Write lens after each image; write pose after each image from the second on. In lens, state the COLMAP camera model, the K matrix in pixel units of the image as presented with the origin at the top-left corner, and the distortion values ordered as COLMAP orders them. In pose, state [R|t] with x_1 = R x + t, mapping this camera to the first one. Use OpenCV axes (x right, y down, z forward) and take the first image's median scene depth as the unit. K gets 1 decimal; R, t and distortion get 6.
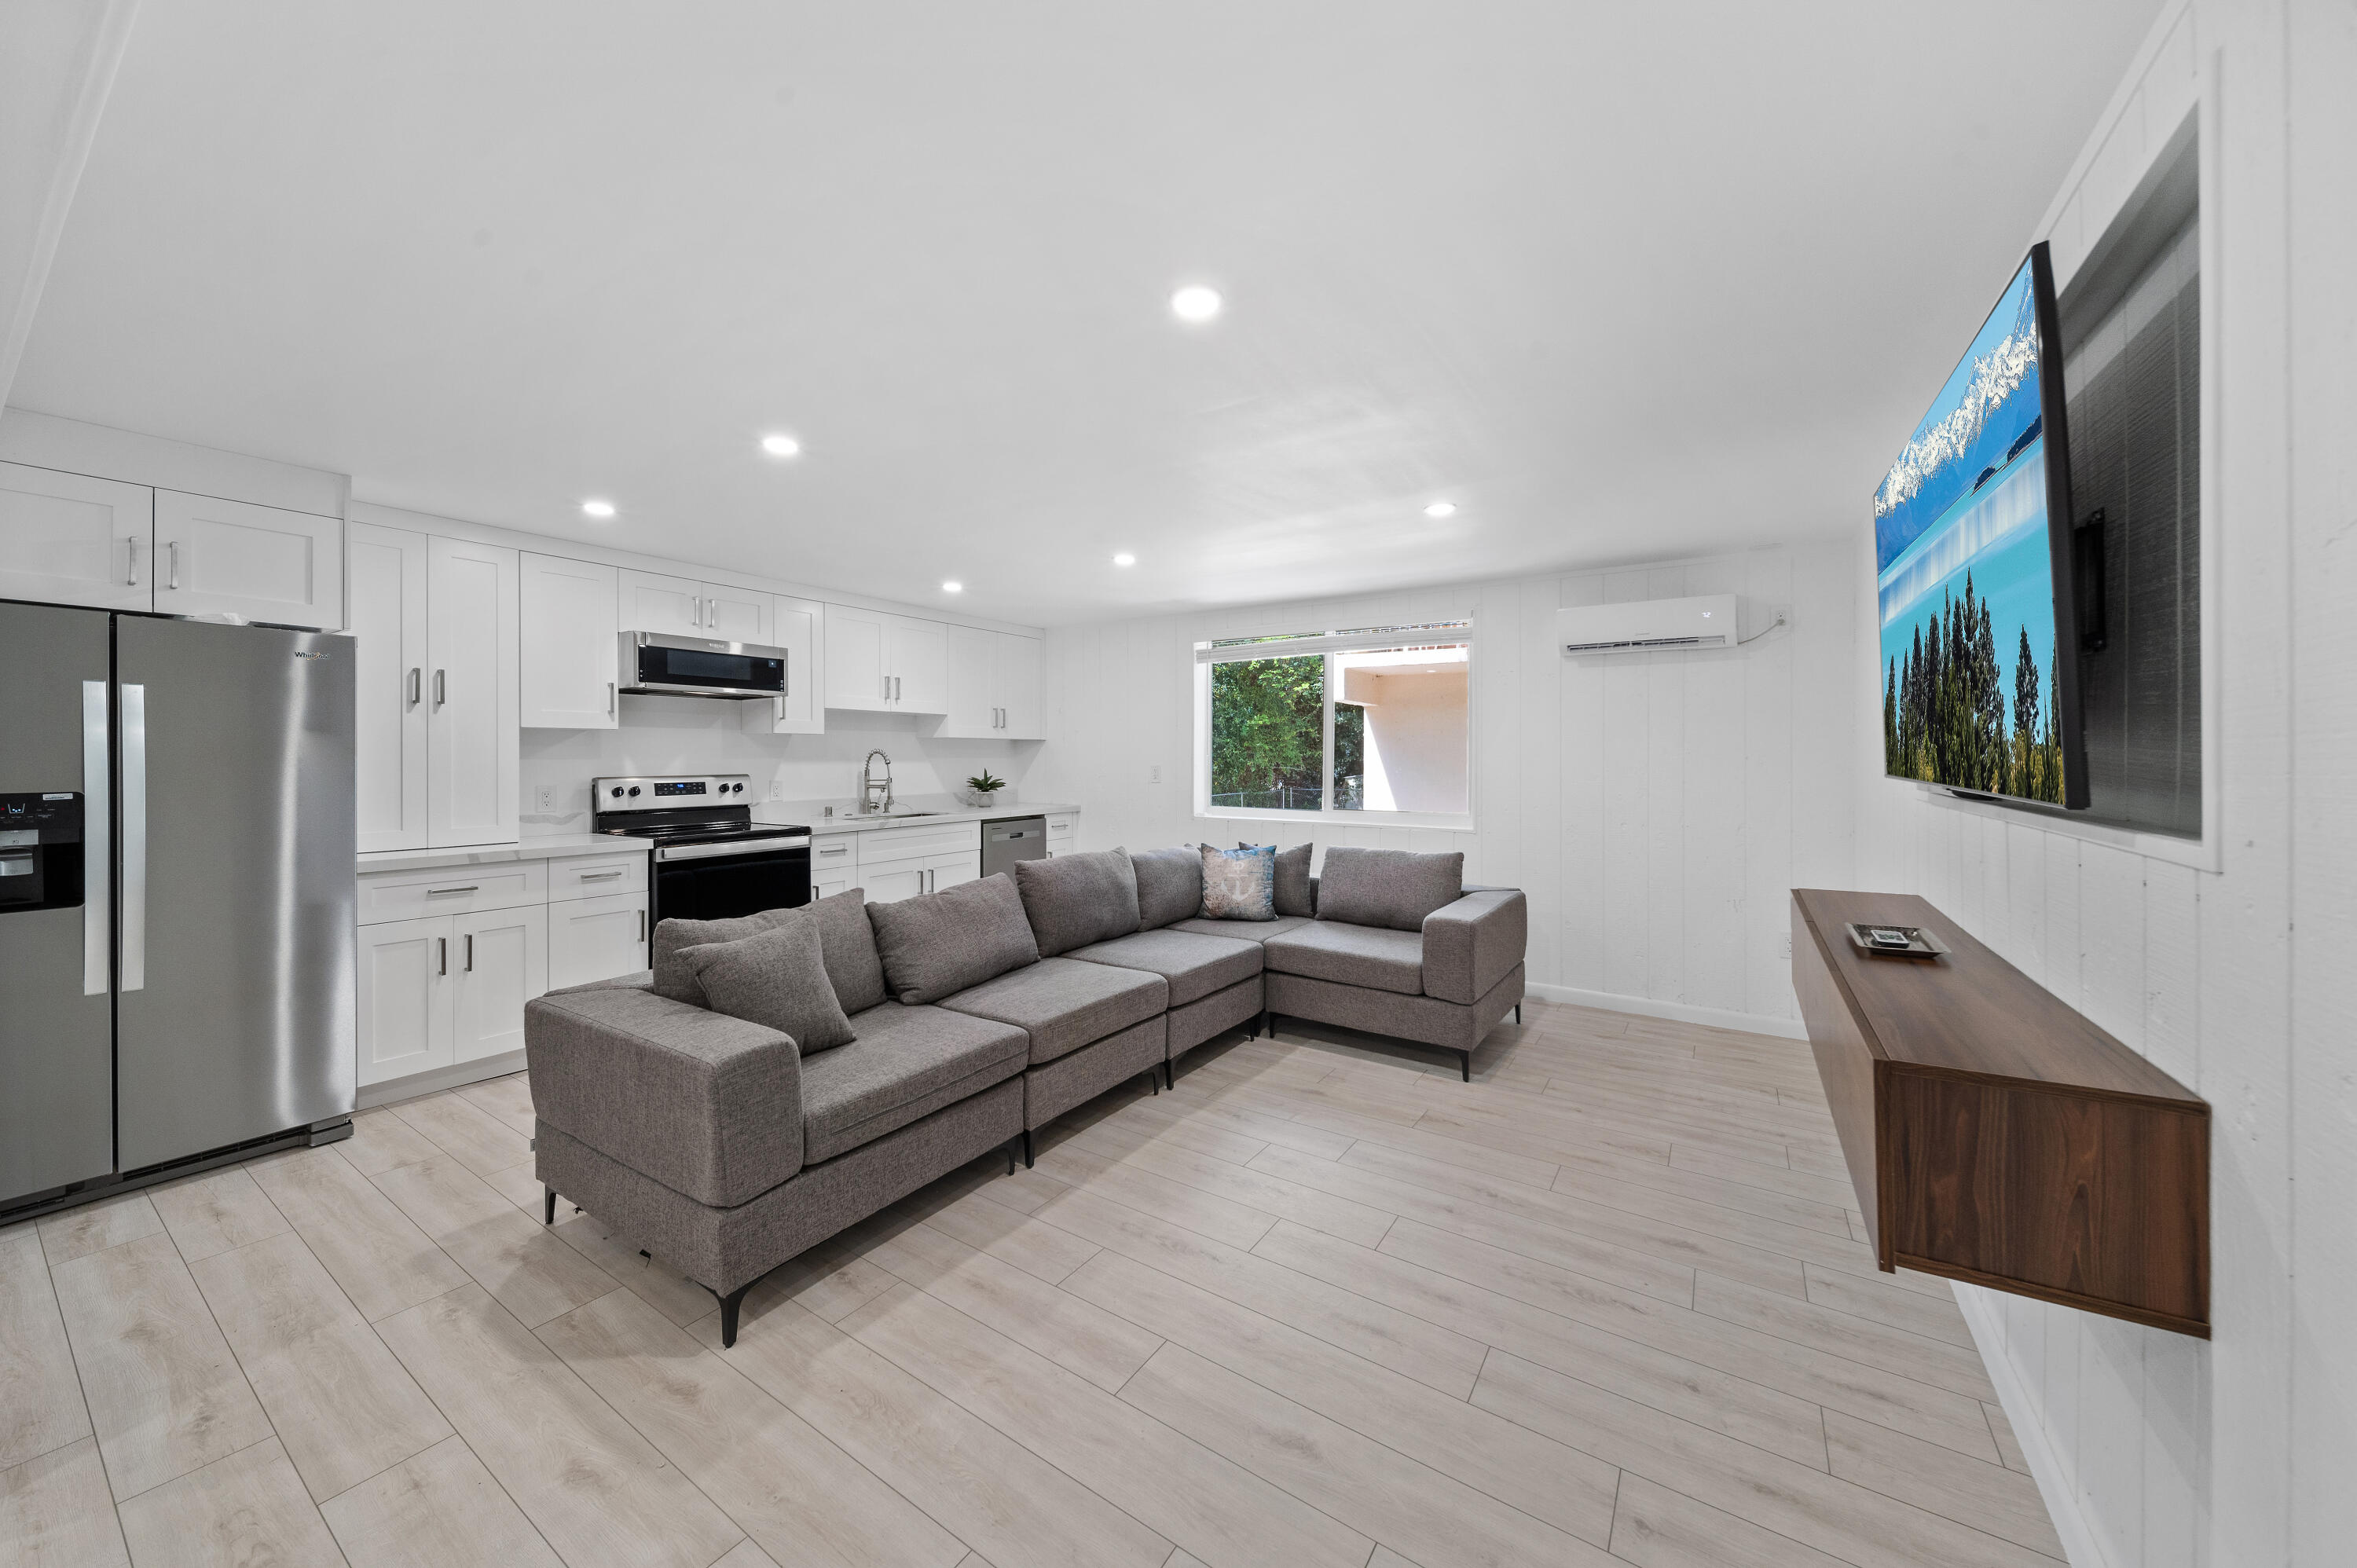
lens RADIAL K [[839.2, 0, 1172.4], [0, 839.2, 759.3], [0, 0, 1]] dist [-0.000225, -0.000883]
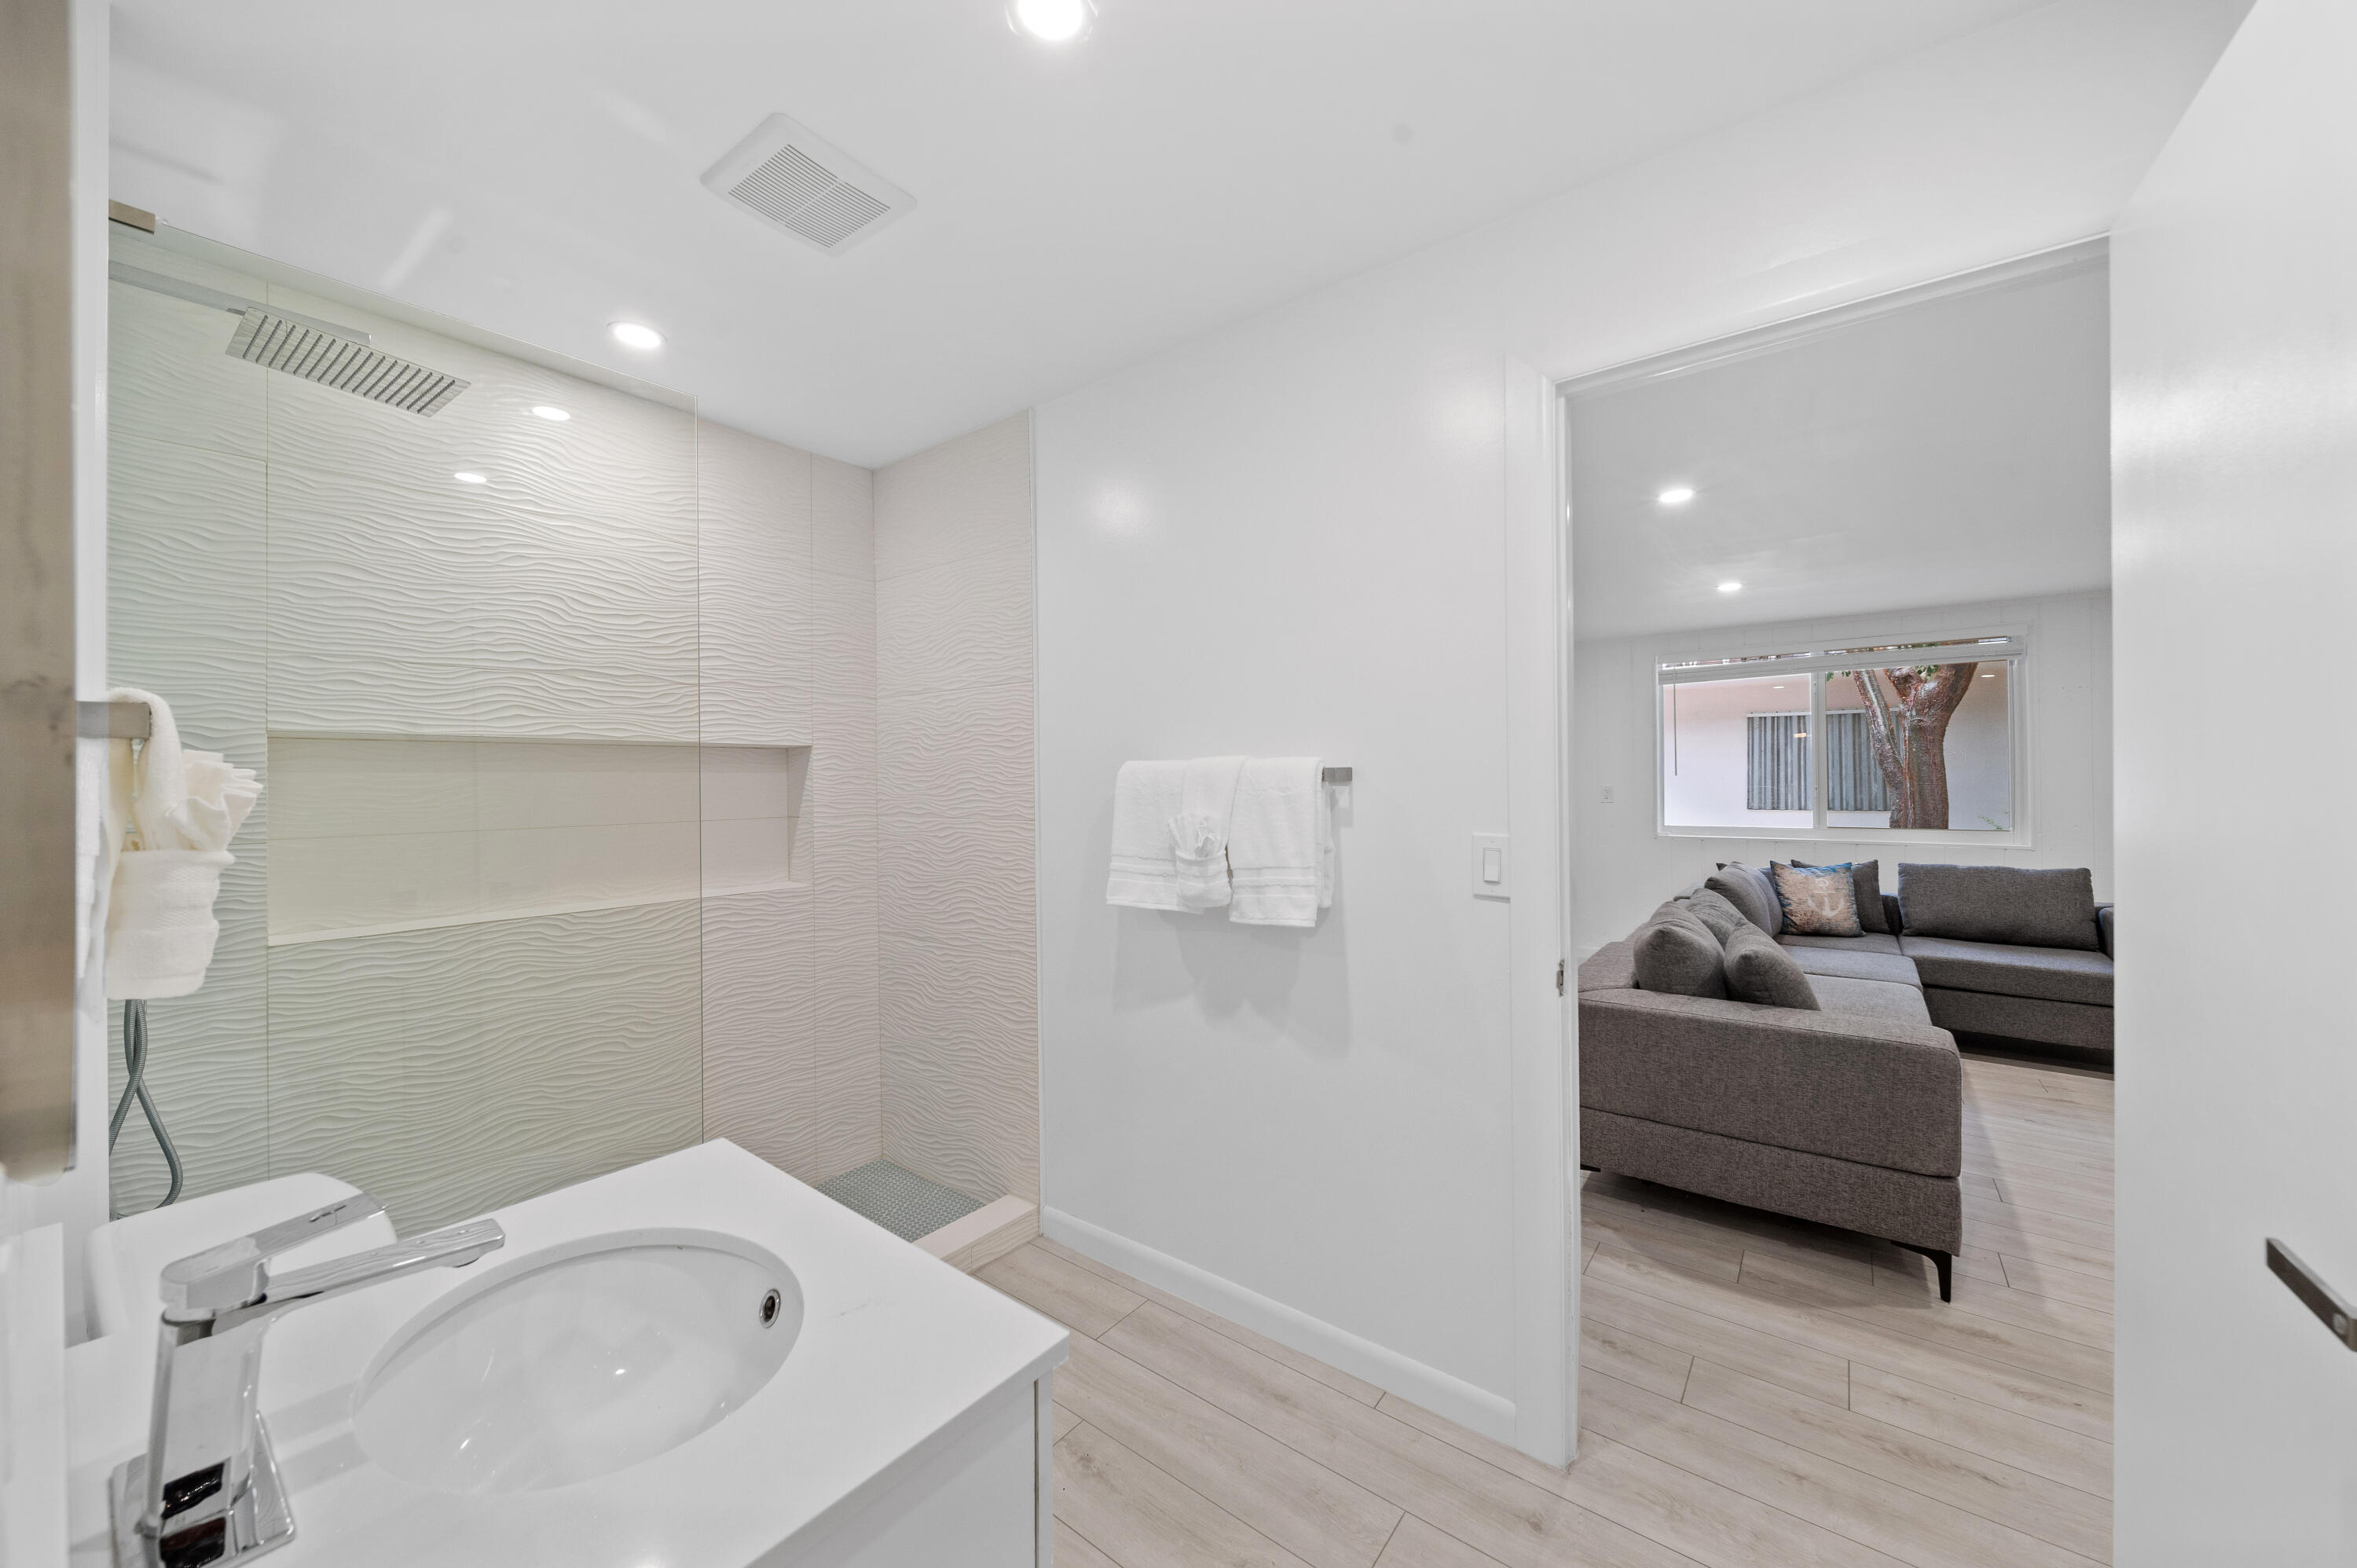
lens RADIAL K [[839.2, 0, 1166.6], [0, 839.2, 779.2], [0, 0, 1]] dist [-0.000225, -0.000883]
pose [[0.996283, -0.015757, -0.084689, -0.663769], [0.015016, 0.999843, -0.009378, -0.002525], [0.084824, 0.008072, 0.996363, -0.097265]]
